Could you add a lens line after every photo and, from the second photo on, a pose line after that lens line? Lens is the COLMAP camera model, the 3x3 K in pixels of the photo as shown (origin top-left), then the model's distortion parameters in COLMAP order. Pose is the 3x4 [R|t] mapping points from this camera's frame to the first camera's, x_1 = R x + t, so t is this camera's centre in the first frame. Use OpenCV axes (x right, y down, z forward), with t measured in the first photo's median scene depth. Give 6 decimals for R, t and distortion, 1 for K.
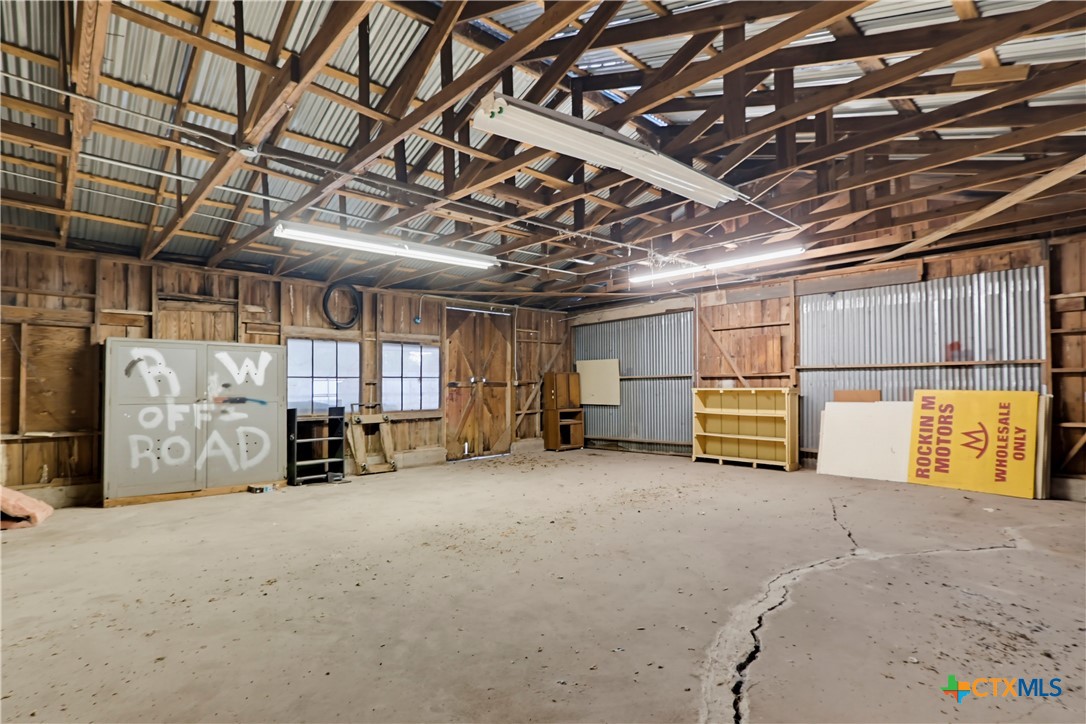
lens RADIAL K [[529.8, 0, 555.5], [0, 529.8, 357.8], [0, 0, 1]] dist [0.028788, -0.016723]
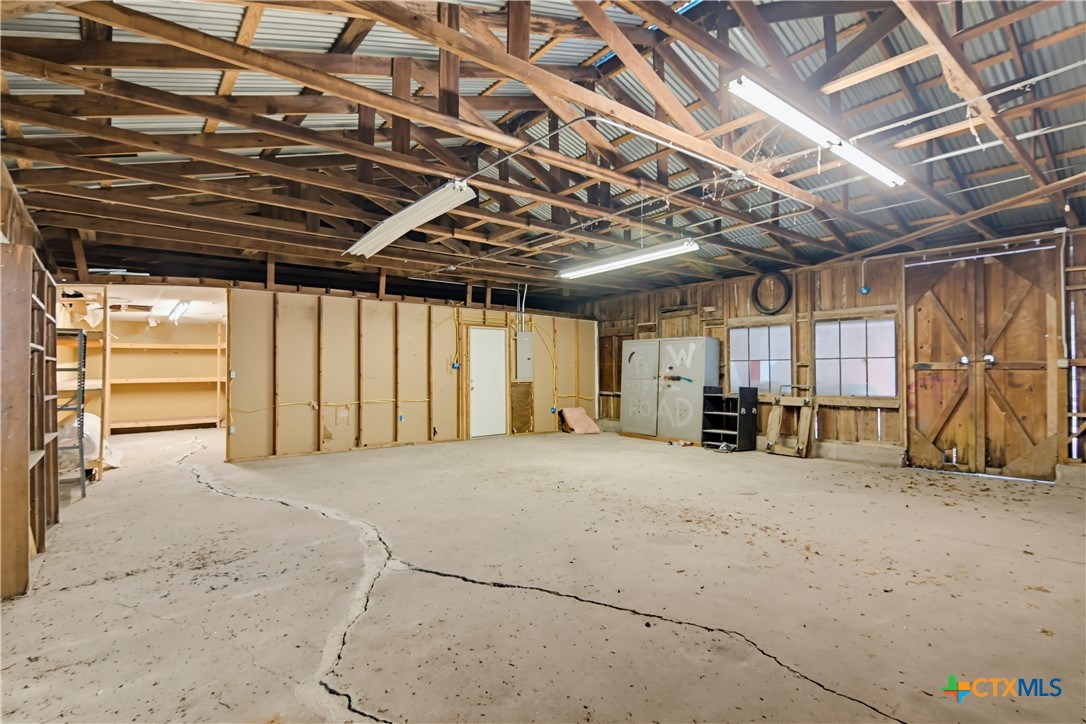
lens RADIAL K [[545.3, 0, 577.6], [0, 545.3, 363.9], [0, 0, 1]] dist [-0.001430, -0.020424]
pose [[-0.046958, -0.002895, -0.998893, 0.756081], [0.056667, 0.998378, -0.005557, 0.030396], [0.997288, -0.056865, -0.046717, 0.708838]]
